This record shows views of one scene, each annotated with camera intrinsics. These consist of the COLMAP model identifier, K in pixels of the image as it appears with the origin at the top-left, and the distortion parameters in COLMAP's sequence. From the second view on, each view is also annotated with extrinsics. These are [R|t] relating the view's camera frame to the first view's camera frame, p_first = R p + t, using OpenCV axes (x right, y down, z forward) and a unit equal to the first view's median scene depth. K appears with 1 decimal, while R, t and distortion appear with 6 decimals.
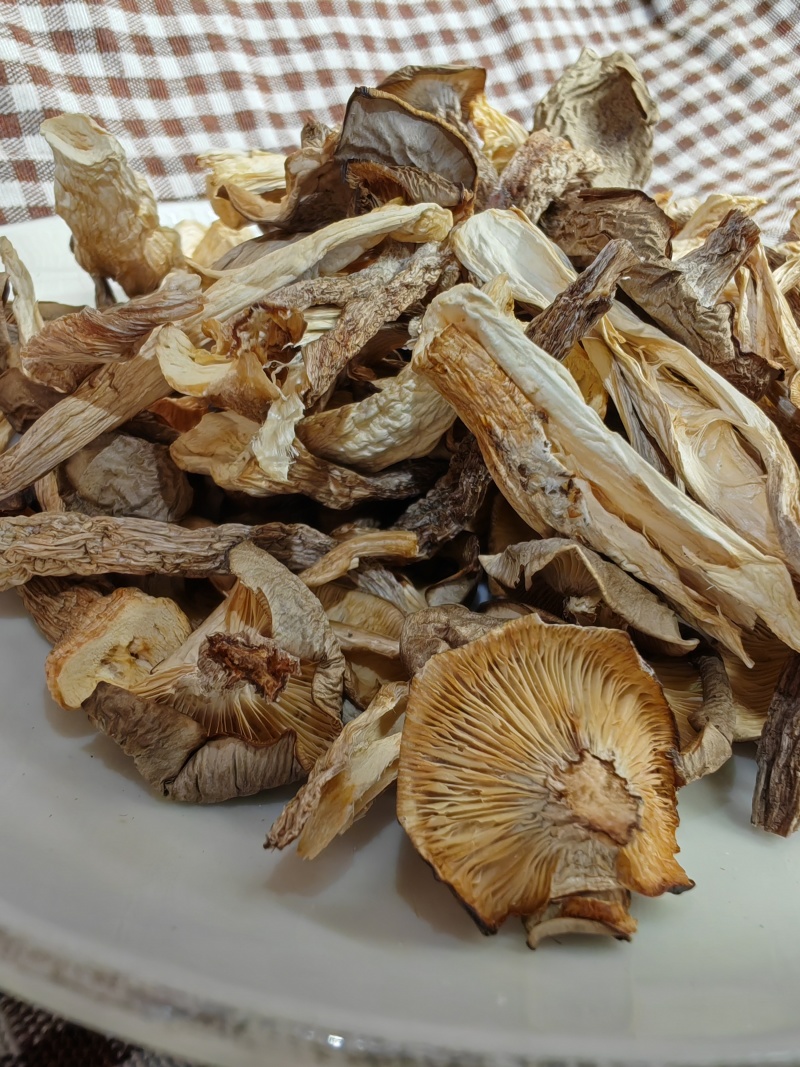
lens RADIAL K [[855.5, 0, 400.0], [0, 855.5, 533.5], [0, 0, 1]] dist [-0.011486, -0.010246]
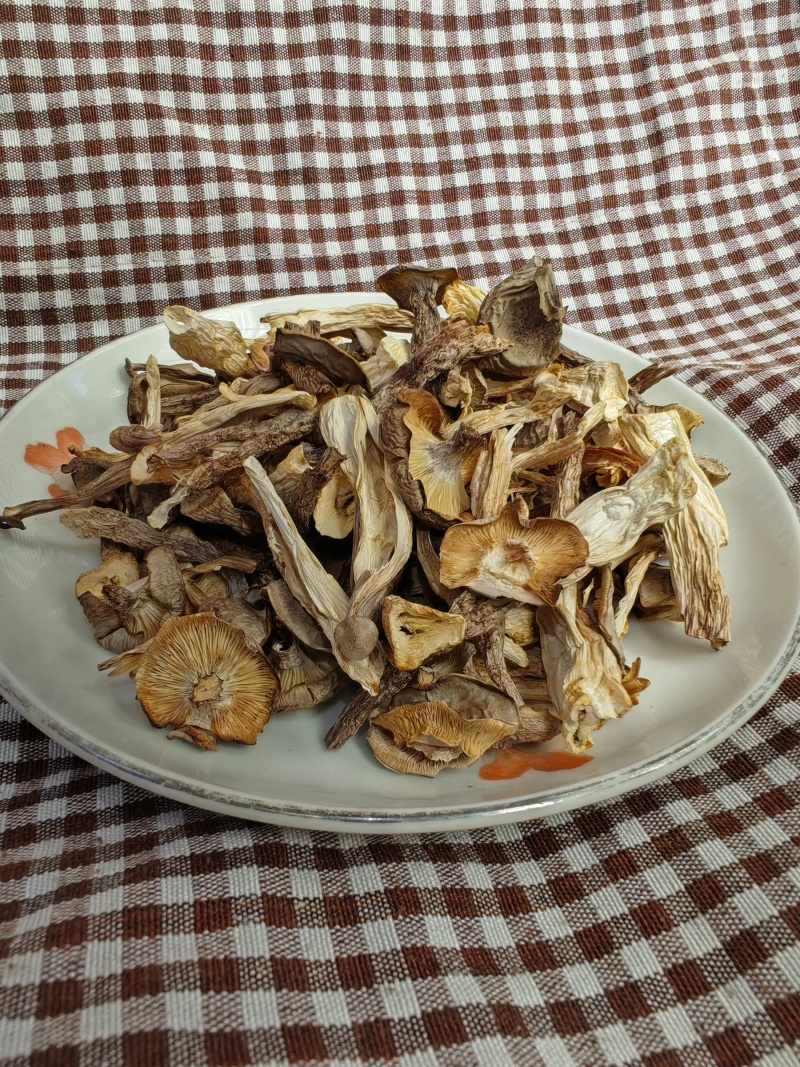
lens RADIAL K [[840.2, 0, 400.0], [0, 840.2, 533.5], [0, 0, 1]] dist [0.000632, 0.001604]
pose [[0.897348, 0.232718, -0.374980, 0.555798], [-0.202277, 0.972046, 0.119205, -0.192770], [0.392239, -0.031119, 0.919337, -0.357428]]
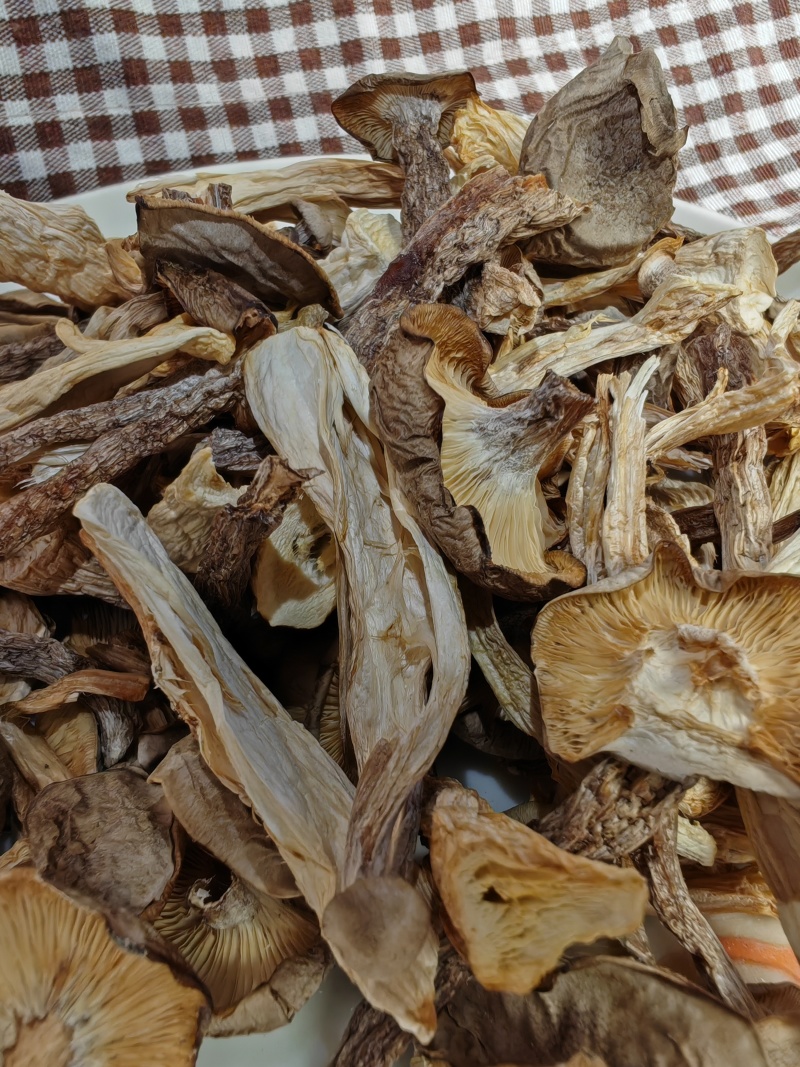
lens RADIAL K [[840.2, 0, 400.0], [0, 840.2, 533.5], [0, 0, 1]] dist [0.000632, 0.001604]
pose [[0.930356, 0.191468, -0.312694, 0.306072], [-0.128054, 0.968797, 0.212214, -0.217241], [0.343569, -0.157393, 0.925844, 0.112733]]
